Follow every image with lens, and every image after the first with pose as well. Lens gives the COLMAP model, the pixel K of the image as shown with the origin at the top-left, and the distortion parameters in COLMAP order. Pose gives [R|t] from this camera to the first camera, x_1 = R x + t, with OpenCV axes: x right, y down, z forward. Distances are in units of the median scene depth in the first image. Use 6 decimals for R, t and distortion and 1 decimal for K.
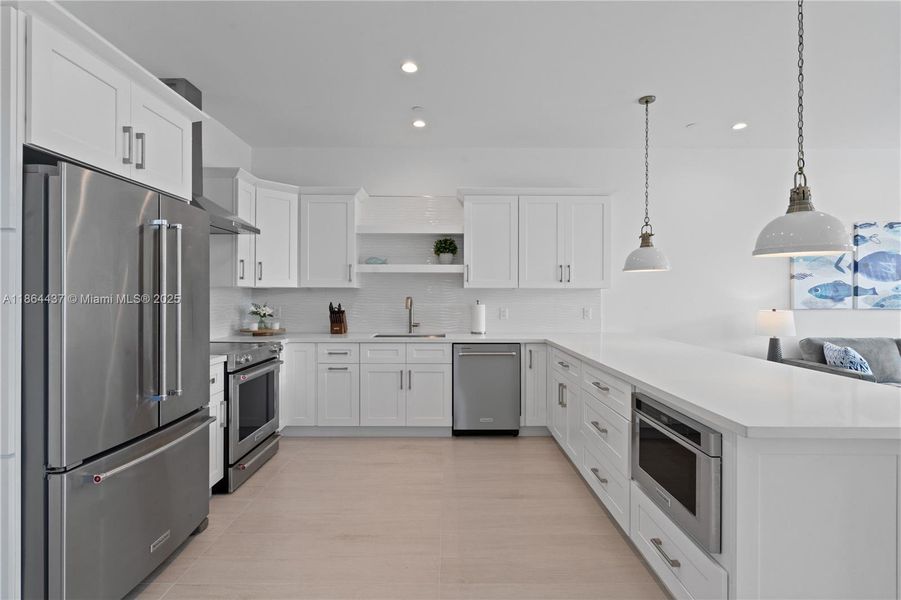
lens RADIAL K [[414.3, 0, 449.8], [0, 414.3, 294.2], [0, 0, 1]] dist [-0.000580, 0.000292]
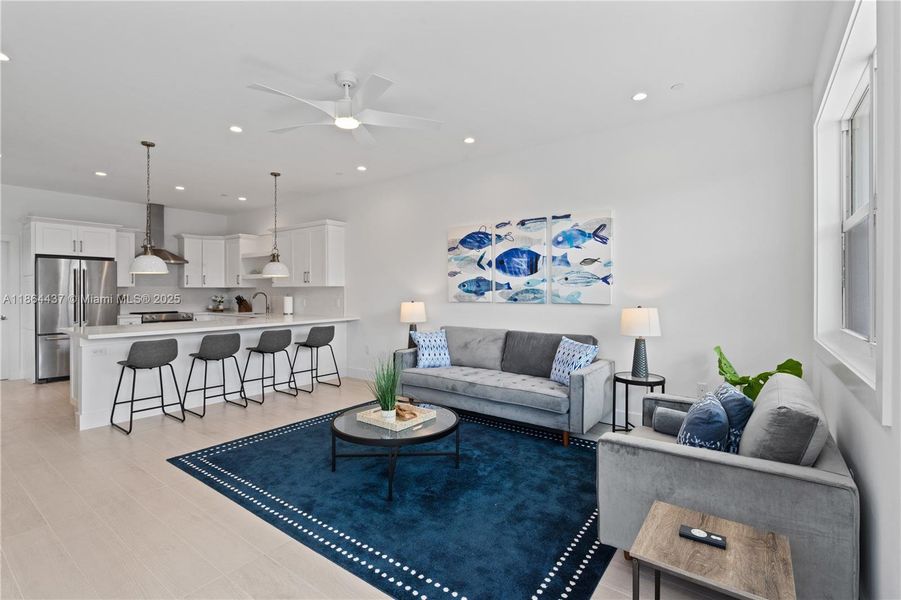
lens RADIAL K [[414.3, 0, 449.8], [0, 414.3, 294.2], [0, 0, 1]] dist [-0.000580, 0.000292]
pose [[0.803923, 0.001120, -0.594733, 1.655904], [0.003263, 0.999975, 0.006295, 0.007346], [0.594725, -0.007001, 0.803899, 0.054682]]
